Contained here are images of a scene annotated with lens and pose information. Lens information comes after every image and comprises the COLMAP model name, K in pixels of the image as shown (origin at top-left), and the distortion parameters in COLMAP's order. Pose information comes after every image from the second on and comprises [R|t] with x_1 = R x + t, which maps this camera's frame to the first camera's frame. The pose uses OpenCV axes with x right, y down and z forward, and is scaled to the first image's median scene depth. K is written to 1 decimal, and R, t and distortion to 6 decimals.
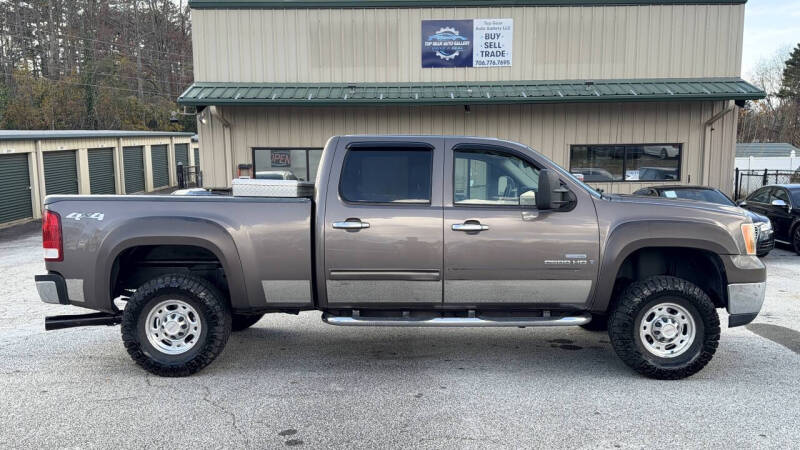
lens RADIAL K [[661.8, 0, 401.6], [0, 661.8, 255.5], [0, 0, 1]] dist [0.097250, -0.178362]
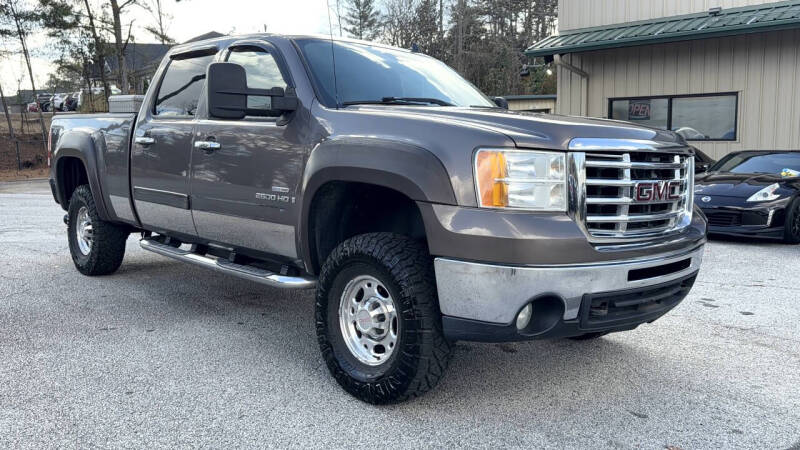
lens RADIAL K [[669.0, 0, 397.5], [0, 669.0, 237.7], [0, 0, 1]] dist [0.061539, -0.097578]
pose [[0.675662, 0.108116, -0.729240, 0.810307], [-0.097840, 0.993588, 0.056656, -0.000531], [0.730690, 0.033068, 0.681908, 0.569026]]
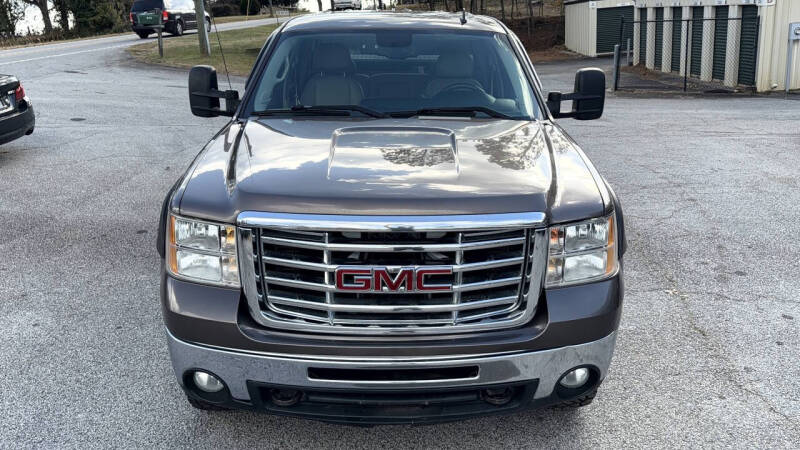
lens RADIAL K [[669.0, 0, 397.5], [0, 669.0, 237.7], [0, 0, 1]] dist [0.061539, -0.097578]
pose [[0.004506, 0.322372, -0.946602, 0.954455], [-0.111380, 0.940884, 0.319894, -0.199374], [0.993768, 0.103991, 0.040146, 1.099443]]
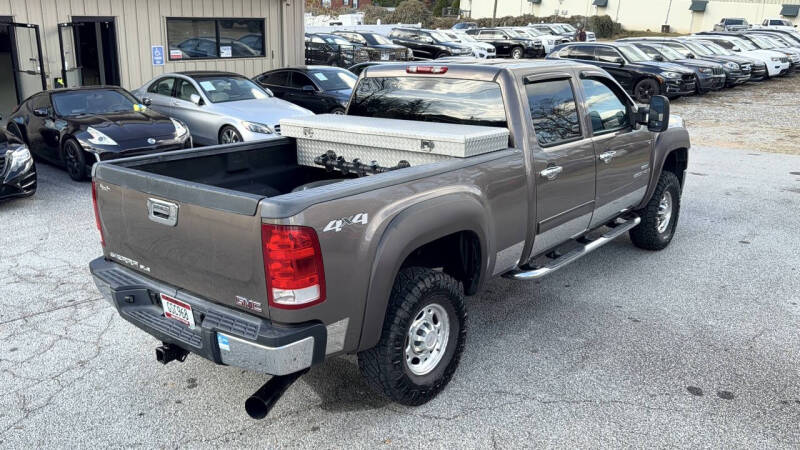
lens RADIAL K [[669.0, 0, 397.5], [0, 669.0, 237.7], [0, 0, 1]] dist [0.061539, -0.097578]
pose [[0.633796, -0.229726, 0.738600, -0.860708], [0.088988, 0.970194, 0.225397, -0.172927], [-0.768365, -0.077129, 0.635348, 0.525220]]
